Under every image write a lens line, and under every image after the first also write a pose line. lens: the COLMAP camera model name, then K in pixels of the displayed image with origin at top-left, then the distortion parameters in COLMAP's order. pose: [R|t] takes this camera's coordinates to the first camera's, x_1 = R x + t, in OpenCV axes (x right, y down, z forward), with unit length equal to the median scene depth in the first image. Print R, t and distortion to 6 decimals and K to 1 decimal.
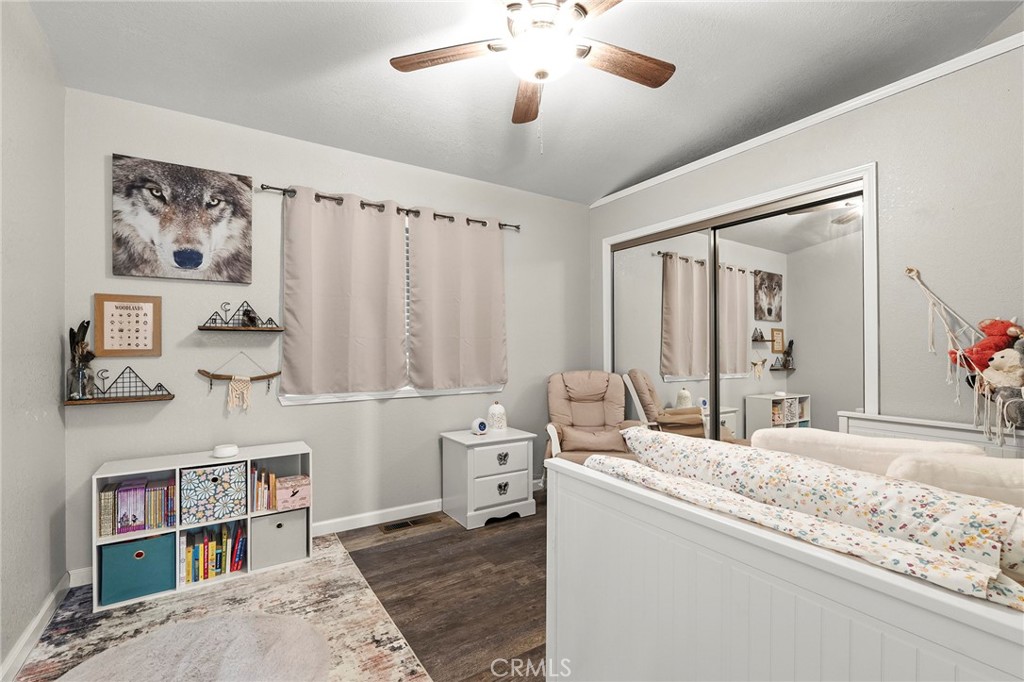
lens RADIAL K [[452.0, 0, 507.8], [0, 452.0, 347.8], [0, 0, 1]] dist [0.001390, 0.000817]
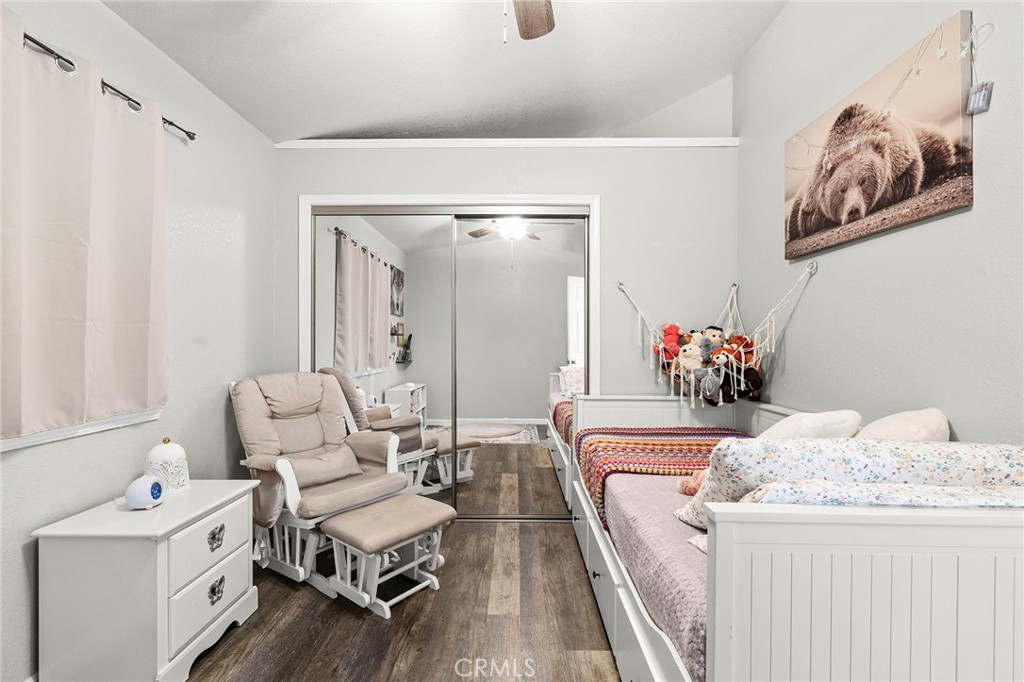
lens RADIAL K [[452.0, 0, 510.4], [0, 452.0, 339.9], [0, 0, 1]] dist [0.001390, 0.000817]
pose [[0.547774, 0.005968, 0.836605, -0.260996], [-0.005806, 0.999978, -0.003331, -0.001478], [-0.836606, -0.003033, 0.547797, 0.355350]]
